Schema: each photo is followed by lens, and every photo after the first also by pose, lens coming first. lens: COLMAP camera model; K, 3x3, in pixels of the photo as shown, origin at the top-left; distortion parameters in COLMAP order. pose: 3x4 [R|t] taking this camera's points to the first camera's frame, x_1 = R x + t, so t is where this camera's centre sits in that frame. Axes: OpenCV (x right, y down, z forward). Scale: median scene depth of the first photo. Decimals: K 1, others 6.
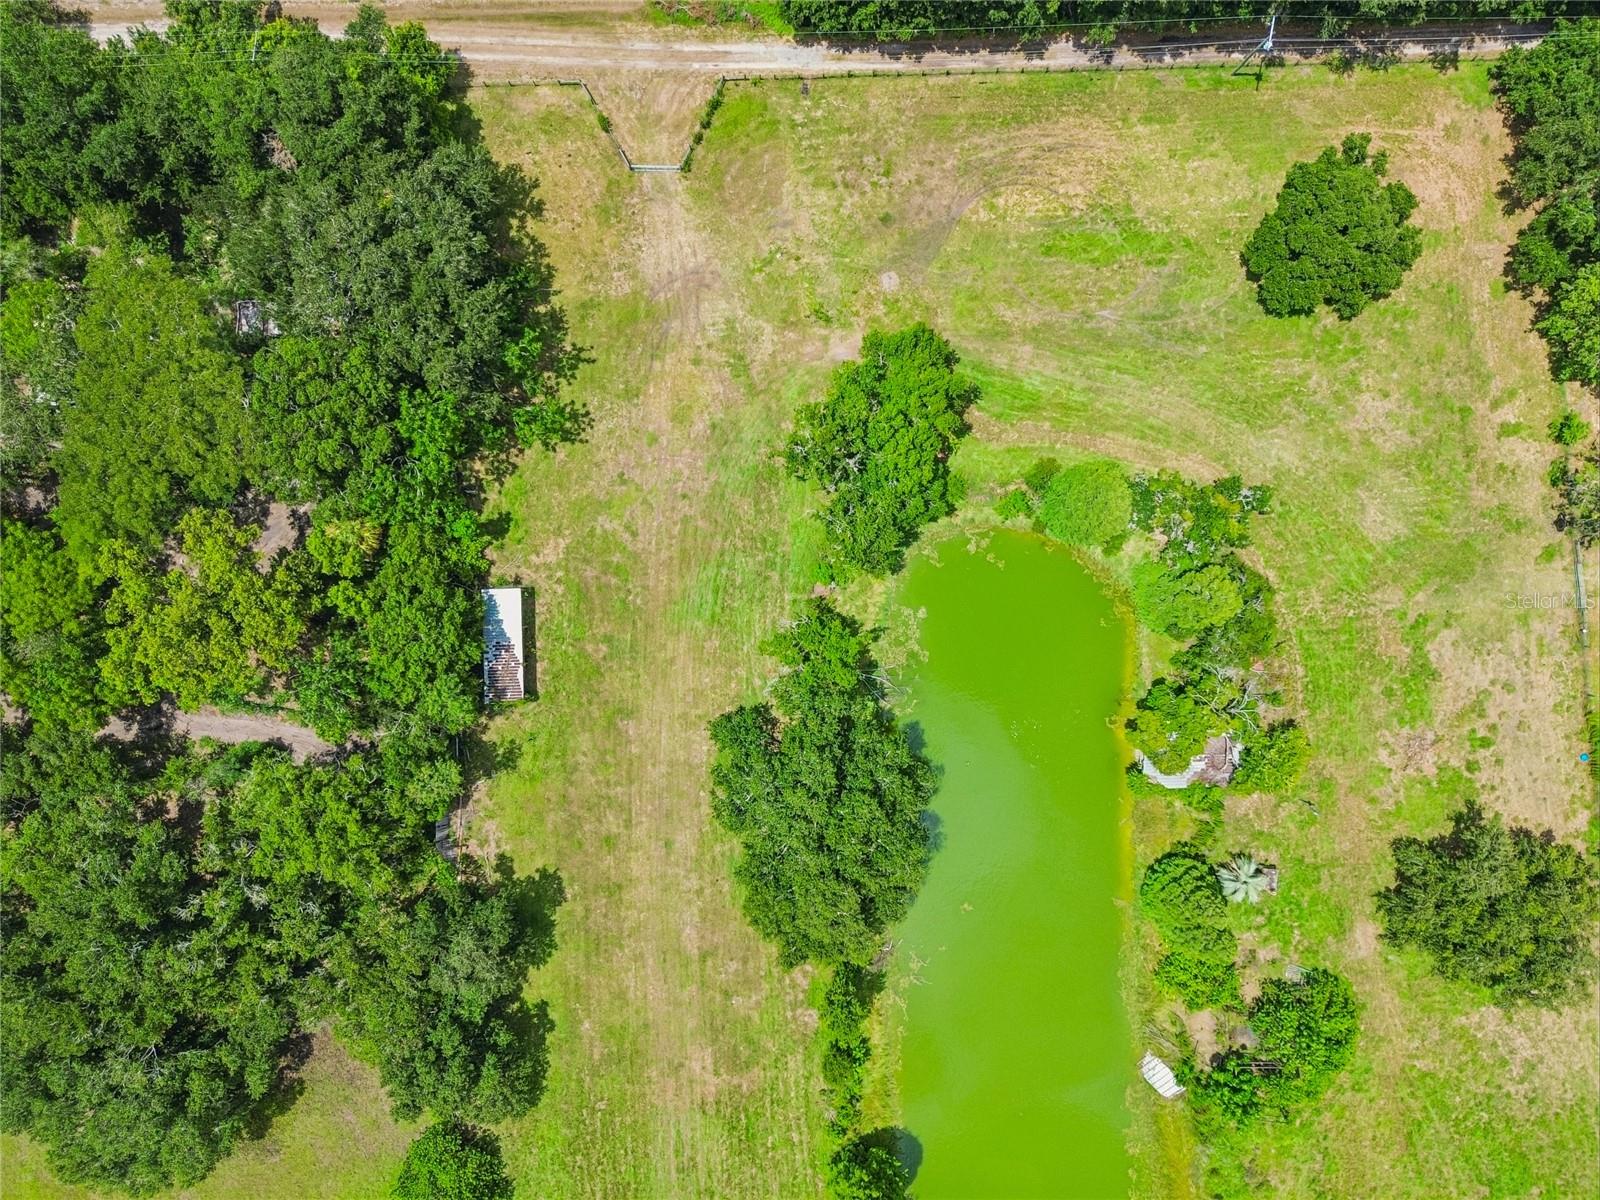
lens RADIAL K [[1139.0, 0, 800.0], [0, 1139.0, 600.0], [0, 0, 1]] dist [0.052630, -0.048845]
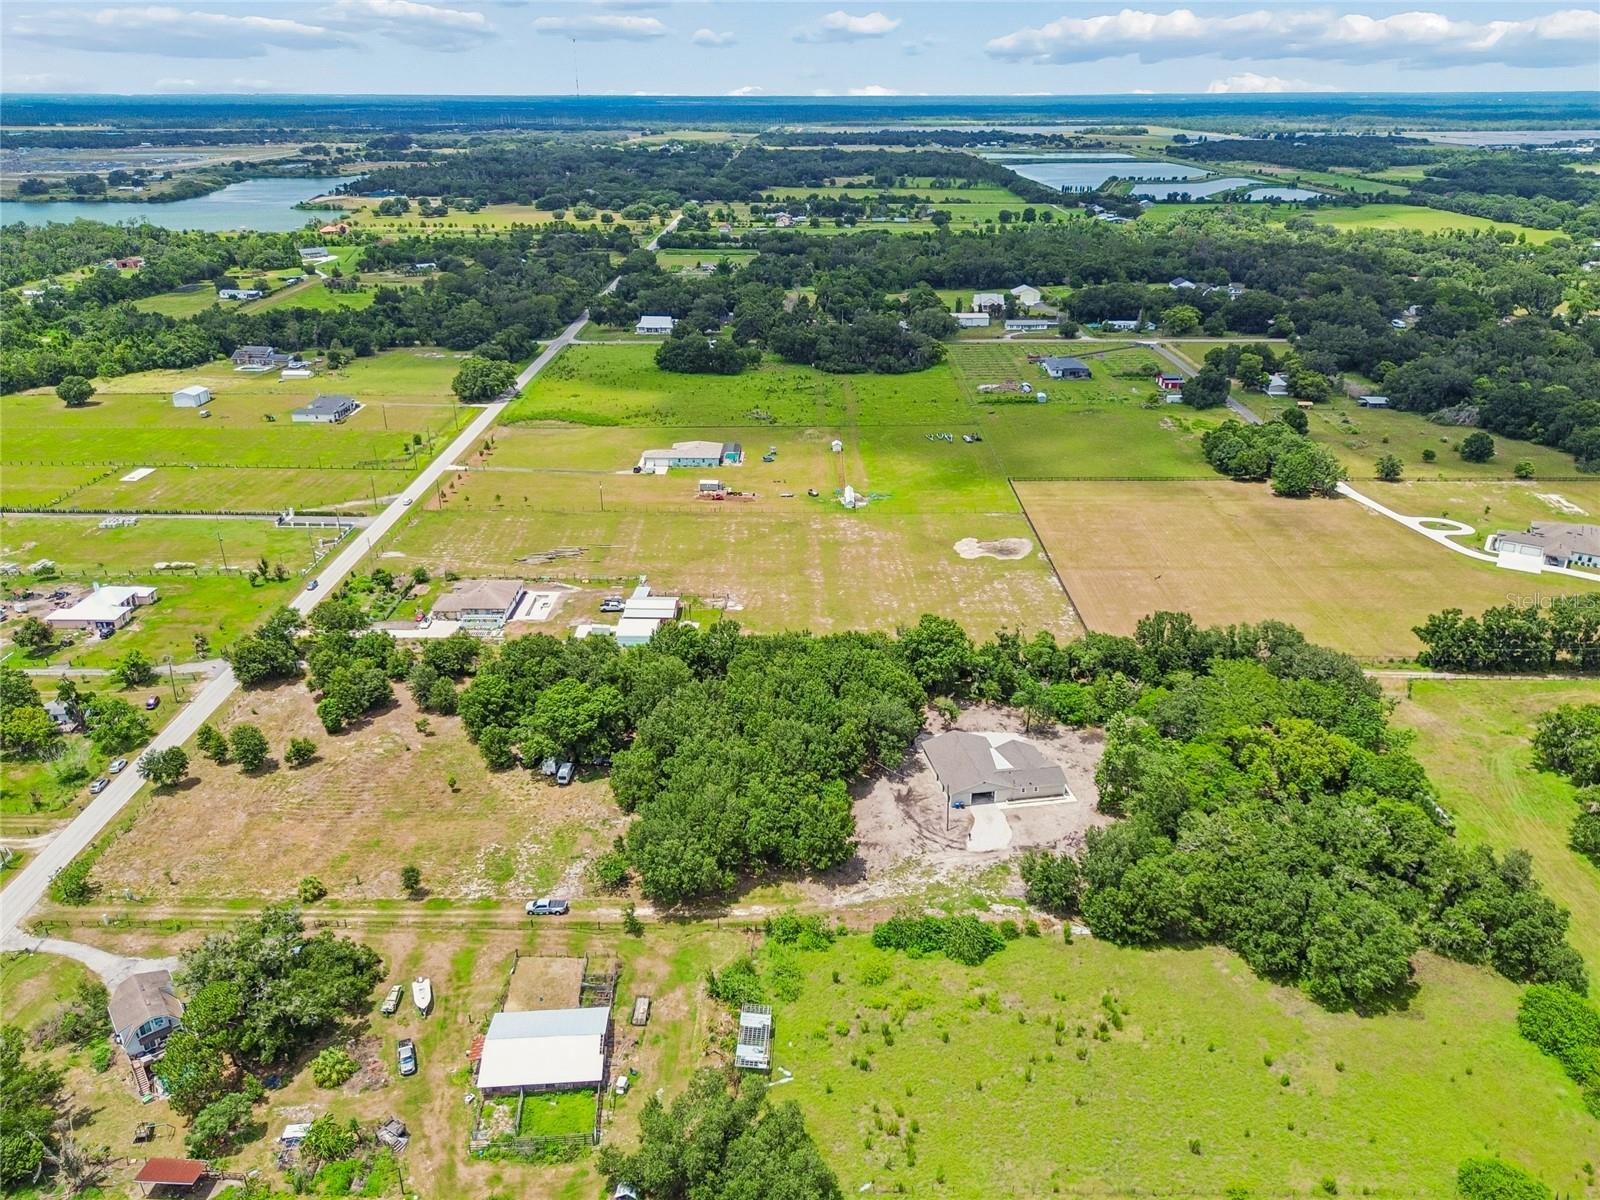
lens RADIAL K [[1165.5, 0, 796.5], [0, 1165.5, 578.6], [0, 0, 1]] dist [0.059102, -0.055895]
pose [[0.999210, 0.024314, -0.031450, -1.217352], [-0.038382, 0.384086, -0.922499, 1.686505], [-0.010350, 0.922977, 0.384715, -0.080368]]
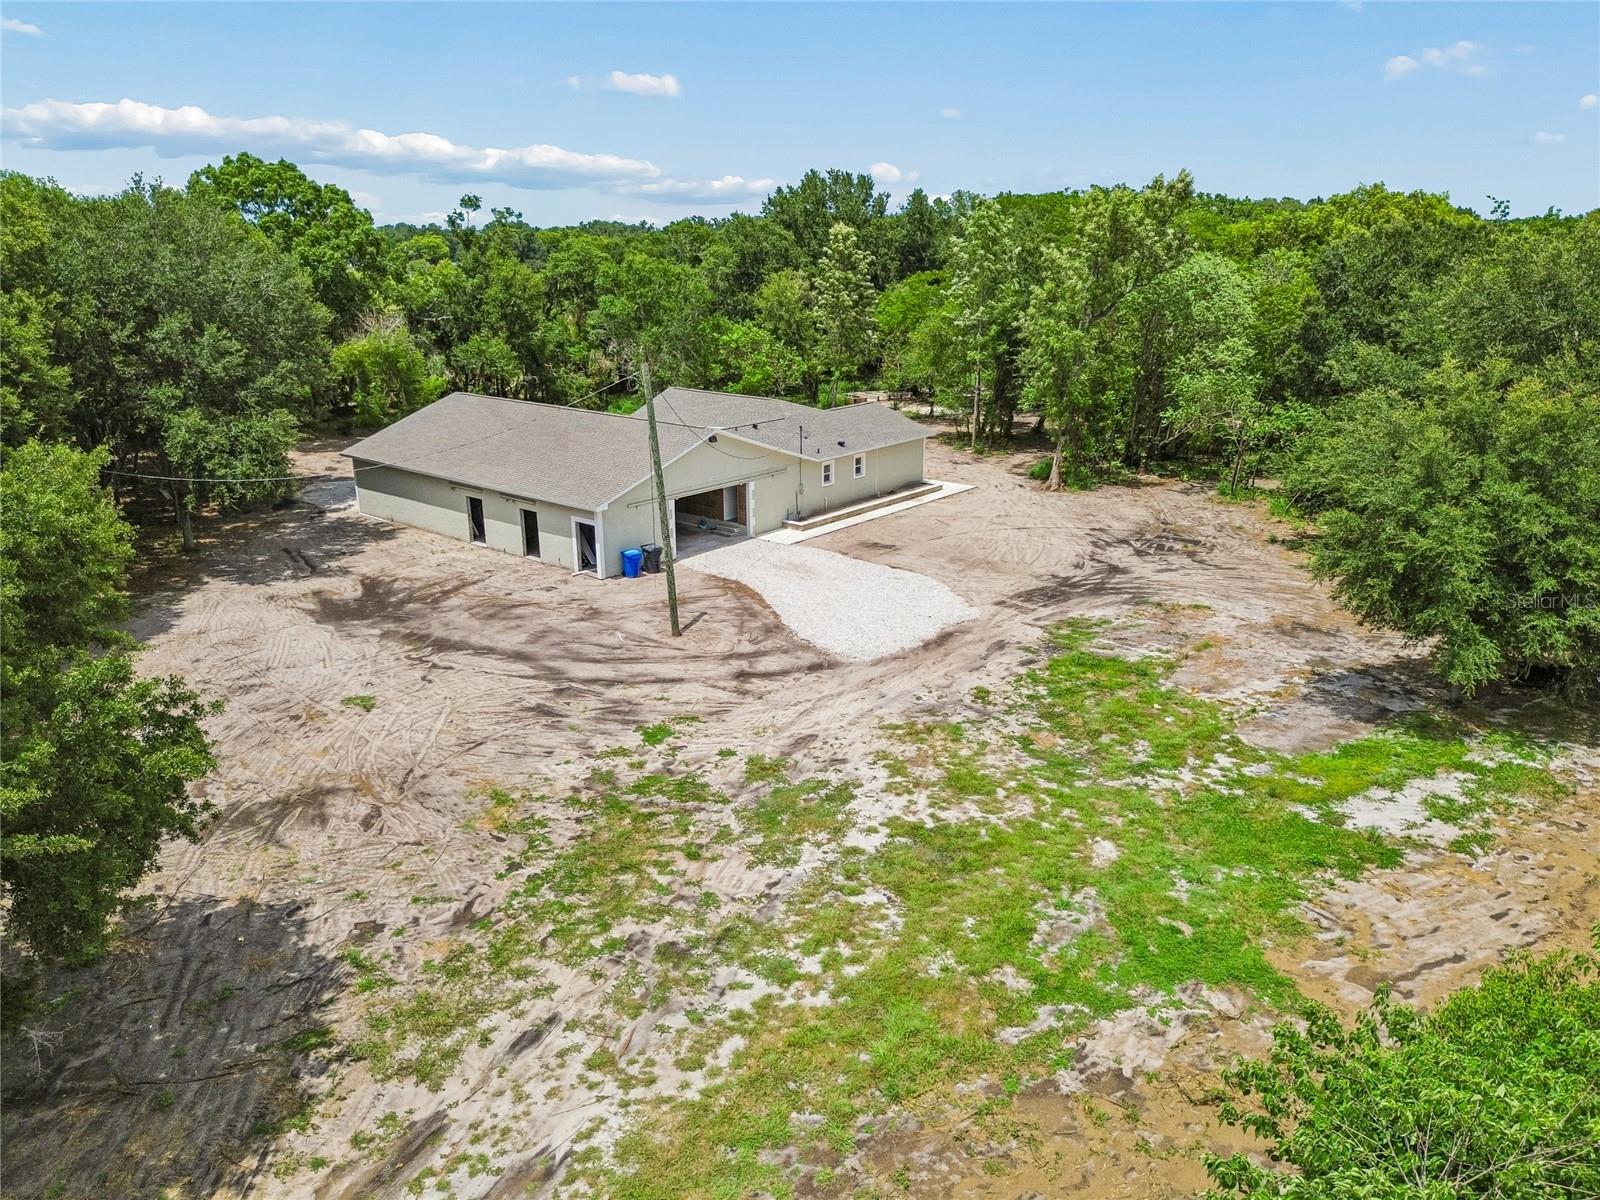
lens RADIAL K [[1149.0, 0, 798.5], [0, 1149.0, 601.9], [0, 0, 1]] dist [0.059378, -0.057957]
pose [[0.797723, -0.180478, 0.575382, -1.193234], [0.603020, 0.235317, -0.762229, 0.392640], [0.002169, 0.955015, 0.296550, 0.895043]]
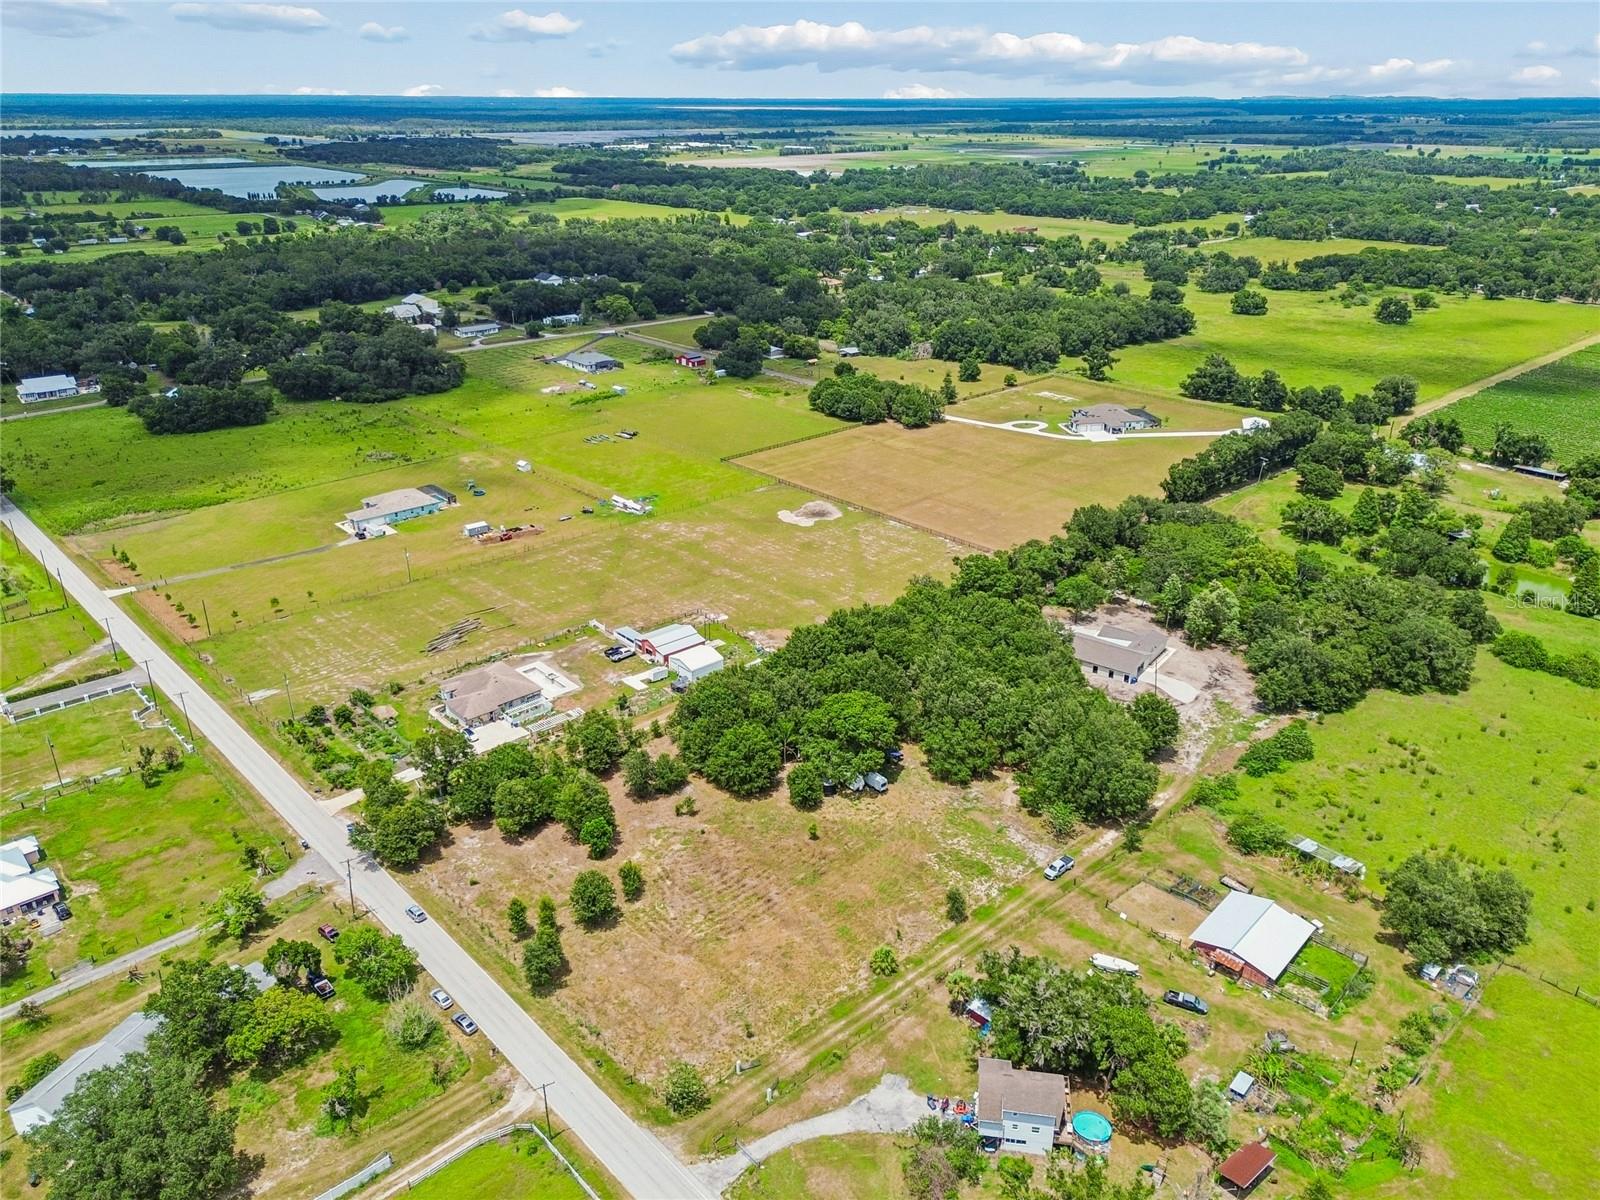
lens RADIAL K [[1156.2, 0, 795.3], [0, 1156.2, 599.4], [0, 0, 1]] dist [0.058090, -0.056054]
pose [[0.753429, -0.250215, 0.608060, -2.894113], [0.657442, 0.301744, -0.690449, 1.159133], [-0.010717, 0.919969, 0.391844, -0.056138]]
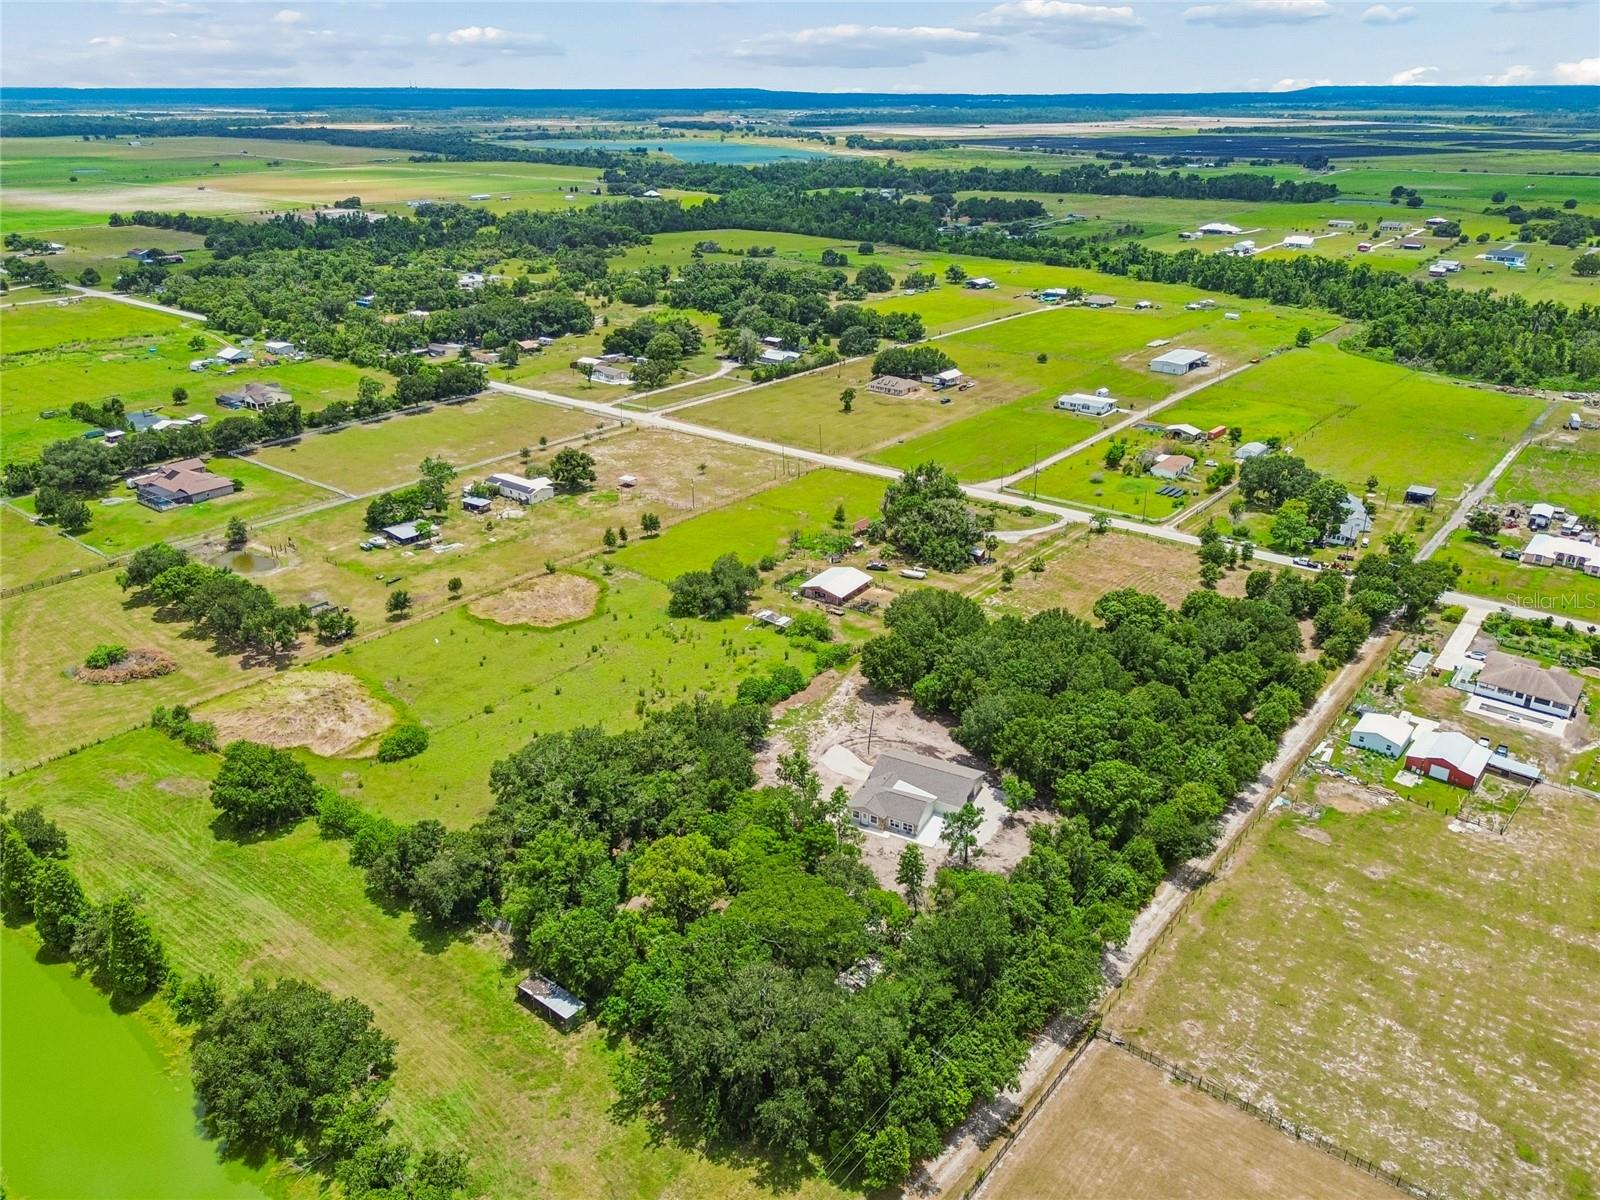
lens RADIAL K [[1156.2, 0, 795.3], [0, 1156.2, 599.4], [0, 0, 1]] dist [0.058090, -0.056054]
pose [[-0.646806, 0.320399, -0.692089, 0.416295], [-0.762592, -0.260040, 0.592312, -0.955904], [0.009805, 0.910892, 0.412529, -0.096883]]
